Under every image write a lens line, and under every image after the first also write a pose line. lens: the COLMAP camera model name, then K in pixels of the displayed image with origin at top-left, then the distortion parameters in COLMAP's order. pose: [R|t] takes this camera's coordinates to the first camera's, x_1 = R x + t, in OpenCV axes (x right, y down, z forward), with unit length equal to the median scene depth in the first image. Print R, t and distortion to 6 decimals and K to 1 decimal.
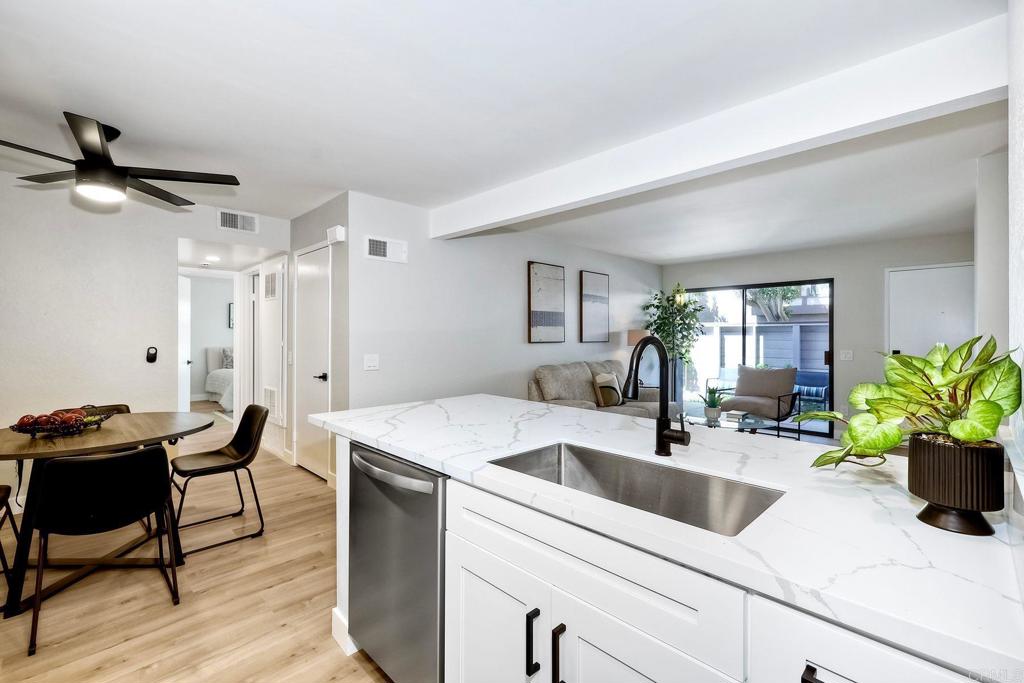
lens RADIAL K [[447.9, 0, 513.1], [0, 447.9, 337.6], [0, 0, 1]] dist [-0.002201, -0.000286]
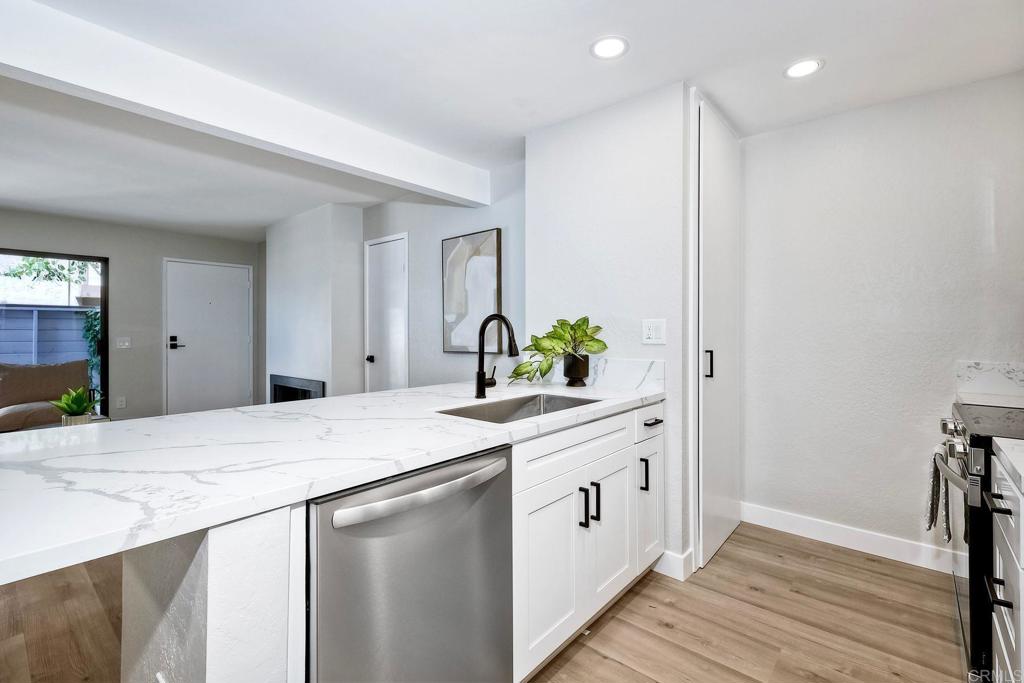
lens RADIAL K [[457.3, 0, 523.9], [0, 457.3, 327.0], [0, 0, 1]] dist [-0.001666, -0.000331]
pose [[-0.098074, 0.002079, 0.995177, -0.317772], [0.002666, 0.999995, -0.001827, 0.011670], [-0.995176, 0.002474, -0.098079, 0.284990]]
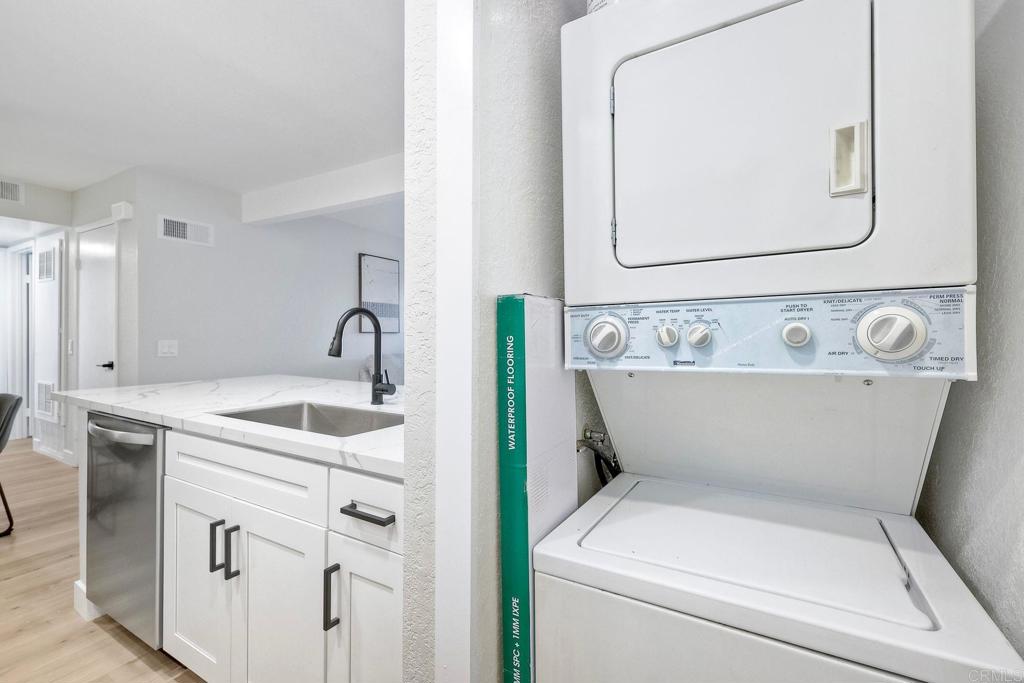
lens RADIAL K [[444.5, 0, 515.6], [0, 444.5, 341.6], [0, 0, 1]] dist [0.000258, 0.000051]
pose [[0.963151, -0.000366, 0.268962, 0.104669], [-0.002450, 0.999946, 0.010135, 0.021182], [-0.268951, -0.010420, 0.963097, -0.081583]]
